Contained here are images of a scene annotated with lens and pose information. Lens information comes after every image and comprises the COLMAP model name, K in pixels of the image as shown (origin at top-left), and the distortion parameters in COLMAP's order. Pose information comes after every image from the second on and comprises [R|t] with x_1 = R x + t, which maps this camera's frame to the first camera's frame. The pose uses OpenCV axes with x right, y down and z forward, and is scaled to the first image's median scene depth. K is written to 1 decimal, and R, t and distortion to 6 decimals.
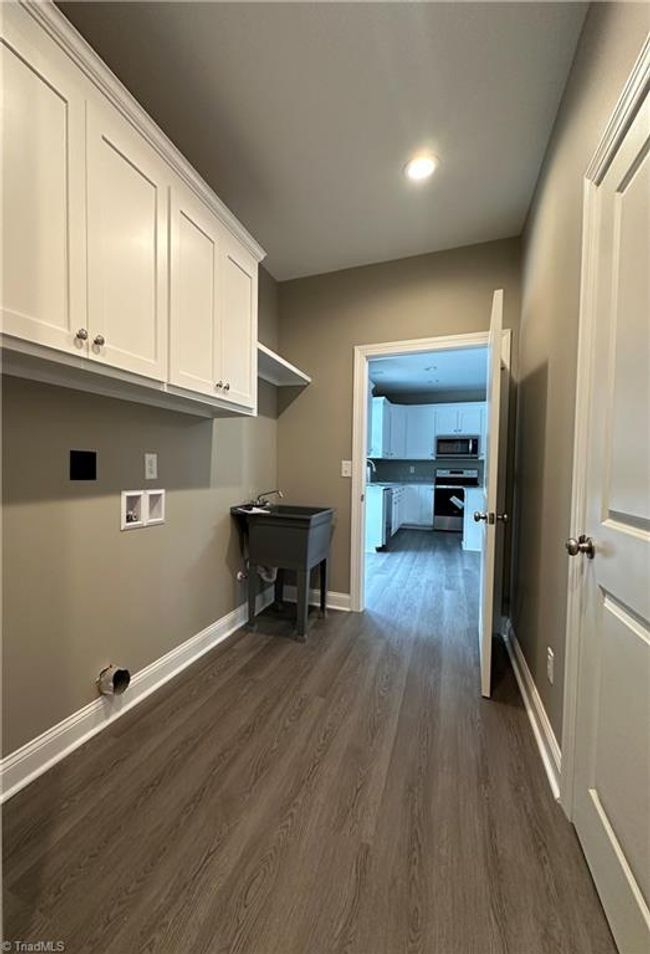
lens RADIAL K [[337.3, 0, 325.0], [0, 337.3, 477.0], [0, 0, 1]] dist [-0.000018, 0.000052]
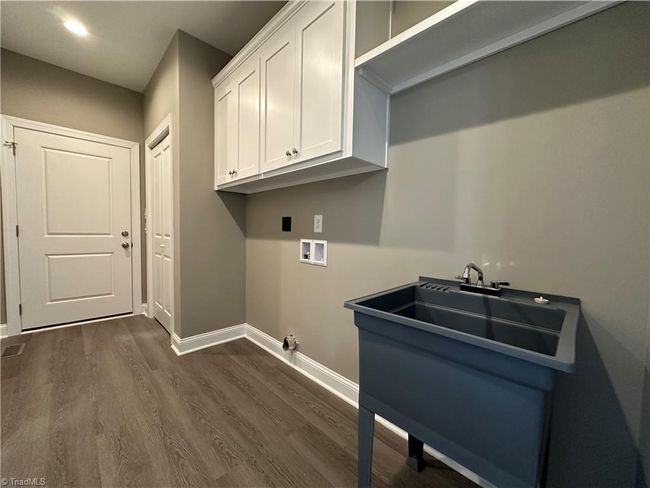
lens RADIAL K [[267.4, 0, 325.0], [0, 267.4, 244.0], [0, 0, 1]] dist [-0.001752, -0.000478]
pose [[-0.439898, 0.012845, -0.897956, 0.484310], [-0.053568, 0.997742, 0.040514, 0.006753], [0.896449, 0.065924, -0.438217, 1.509213]]
